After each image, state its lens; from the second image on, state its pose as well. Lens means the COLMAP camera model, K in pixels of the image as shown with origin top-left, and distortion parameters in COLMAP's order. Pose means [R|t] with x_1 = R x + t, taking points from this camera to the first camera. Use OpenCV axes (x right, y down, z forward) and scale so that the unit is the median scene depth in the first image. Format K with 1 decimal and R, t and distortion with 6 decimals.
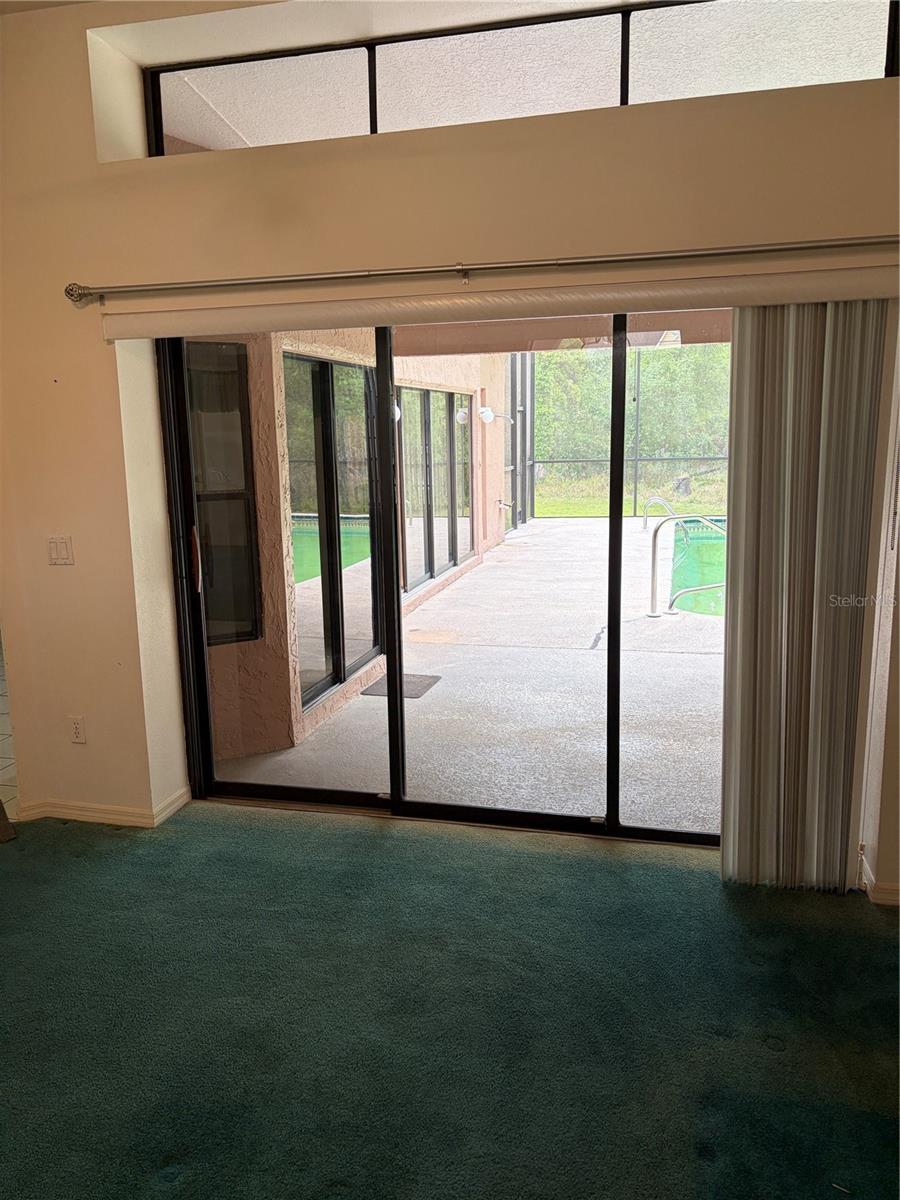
lens RADIAL K [[889.7, 0, 450.0], [0, 889.7, 600.0], [0, 0, 1]] dist [0.000083, -0.000821]
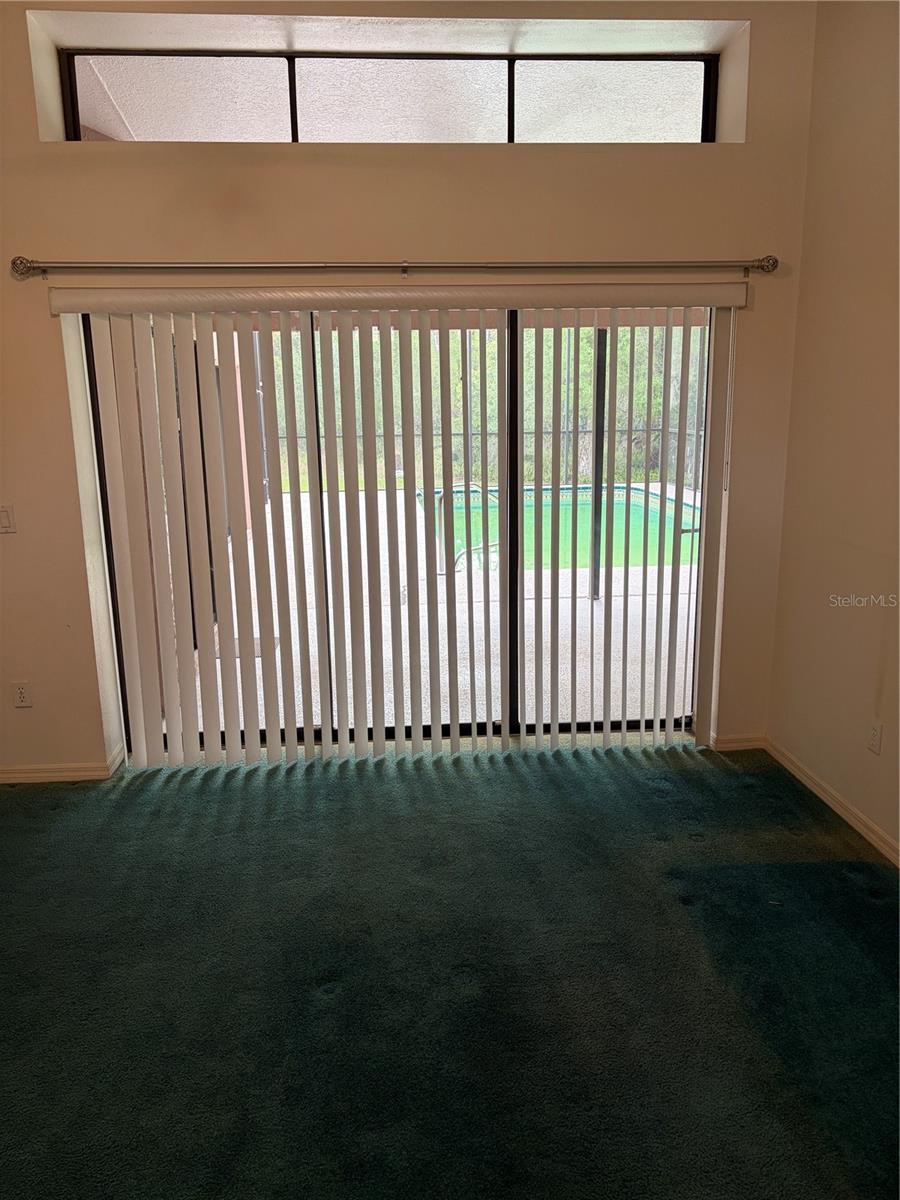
lens RADIAL K [[877.5, 0, 450.0], [0, 877.5, 600.0], [0, 0, 1]] dist [-0.038289, 0.090560]
pose [[0.941358, -0.066052, 0.330880, -0.309002], [0.064415, 0.997796, 0.015922, 0.057592], [-0.331203, 0.006326, 0.943538, -0.121292]]
